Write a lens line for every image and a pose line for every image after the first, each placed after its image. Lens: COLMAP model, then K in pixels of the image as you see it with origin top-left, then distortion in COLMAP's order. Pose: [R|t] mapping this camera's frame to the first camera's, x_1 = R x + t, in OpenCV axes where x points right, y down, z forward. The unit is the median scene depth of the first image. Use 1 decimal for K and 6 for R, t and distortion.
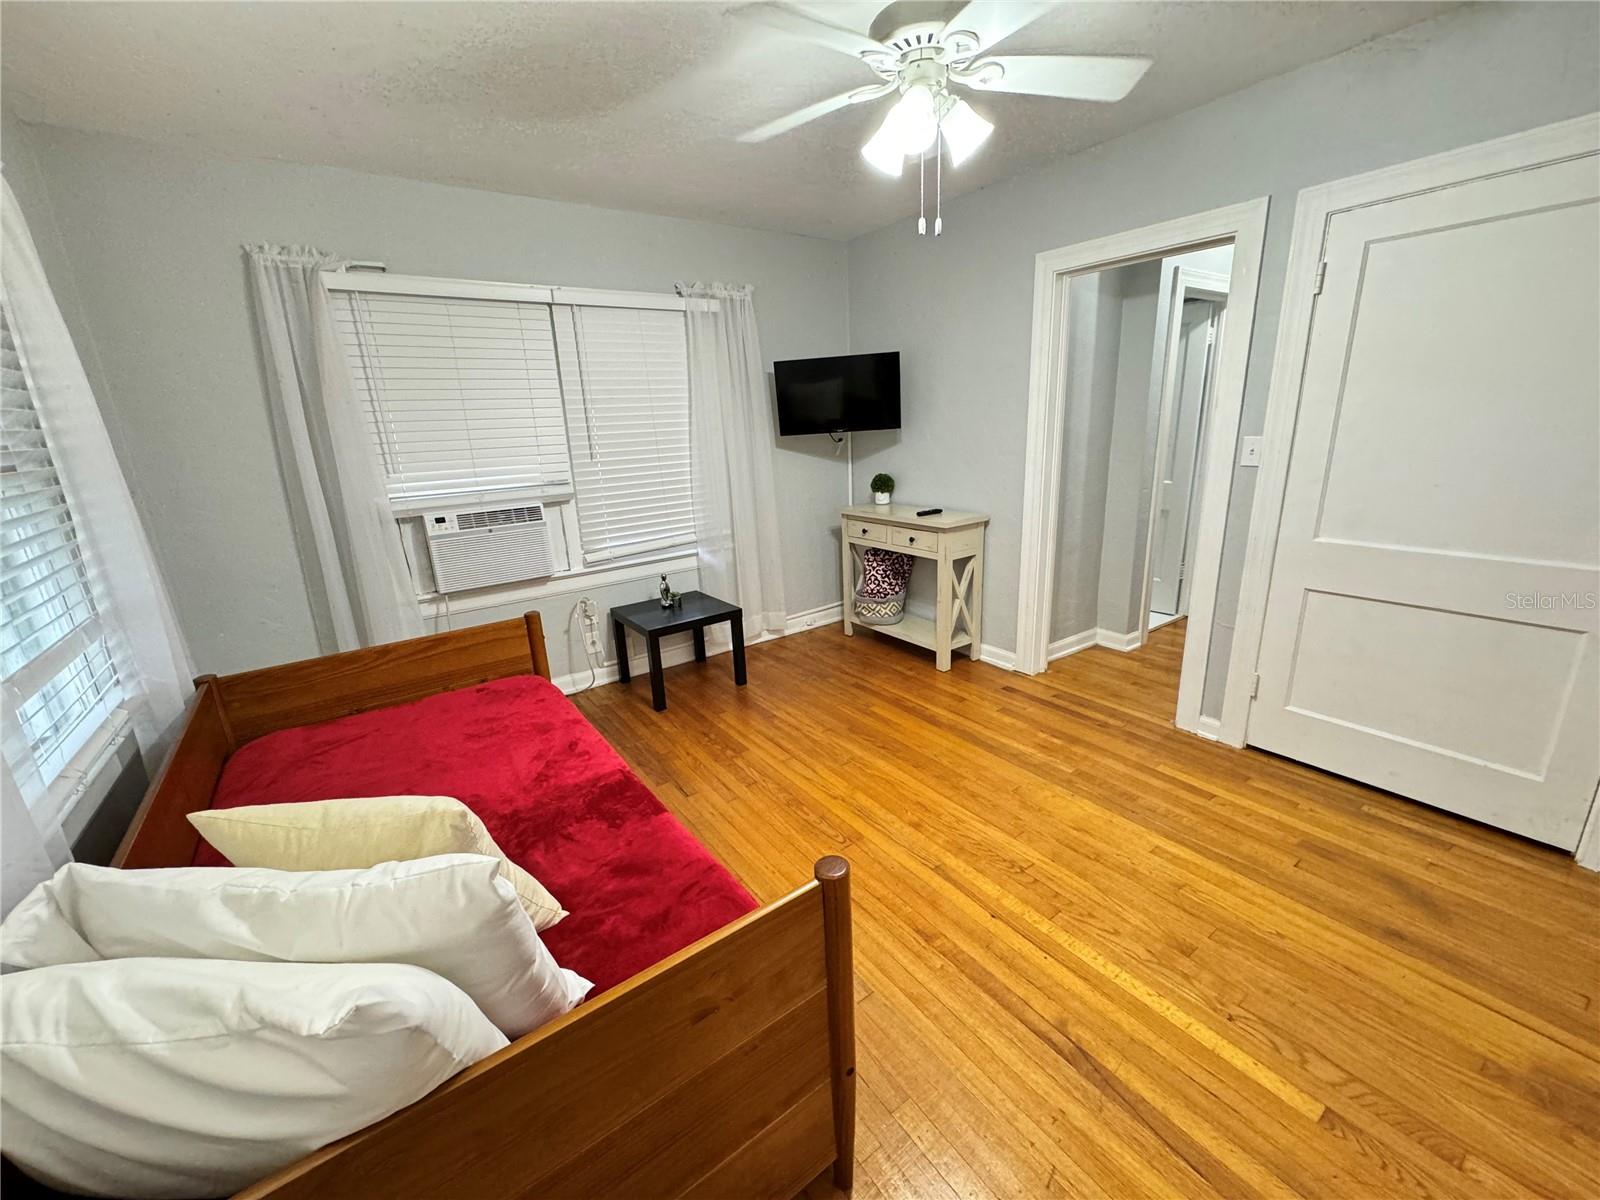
lens RADIAL K [[635.1, 0, 798.2], [0, 635.1, 593.7], [0, 0, 1]] dist [-0.002440, -0.000744]
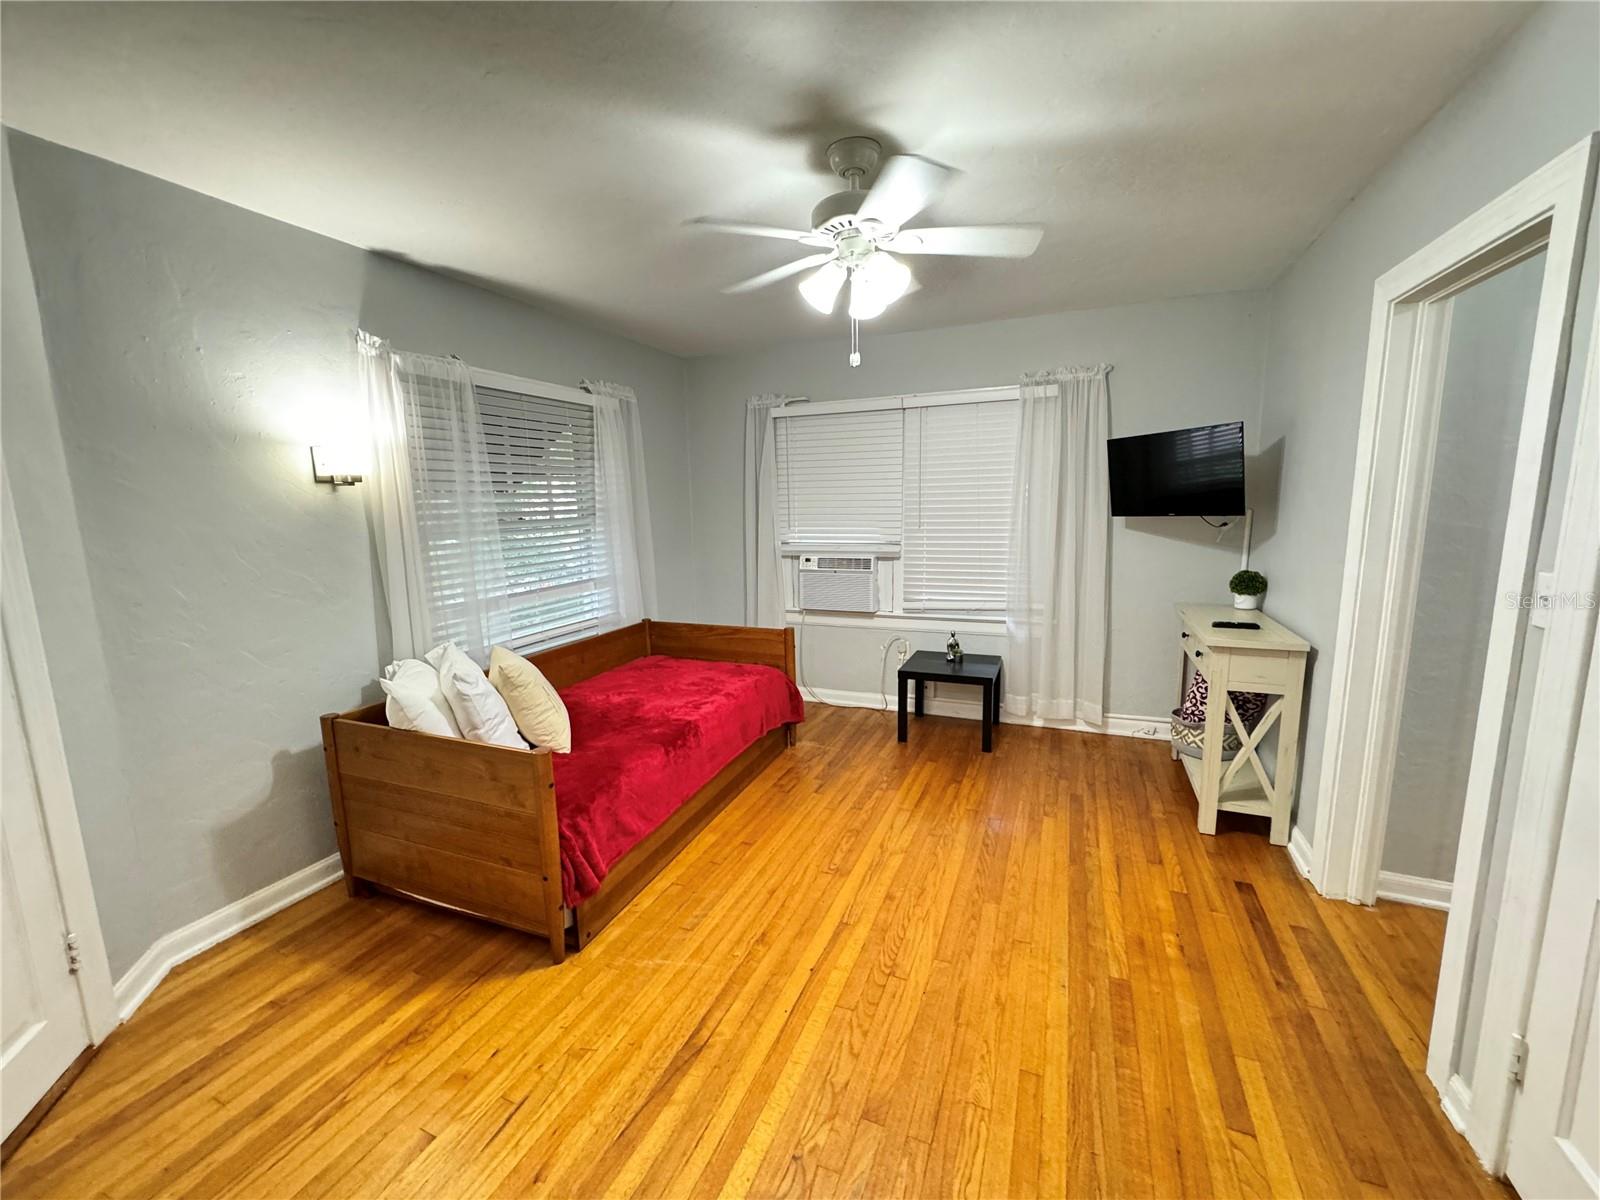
lens RADIAL K [[635.1, 0, 804.1], [0, 635.1, 594.4], [0, 0, 1]] dist [-0.002440, -0.000744]
pose [[0.537973, 0.157152, -0.828184, 0.617222], [-0.227443, 0.973092, 0.036906, -0.082357], [0.811699, 0.168510, 0.559240, 0.160165]]
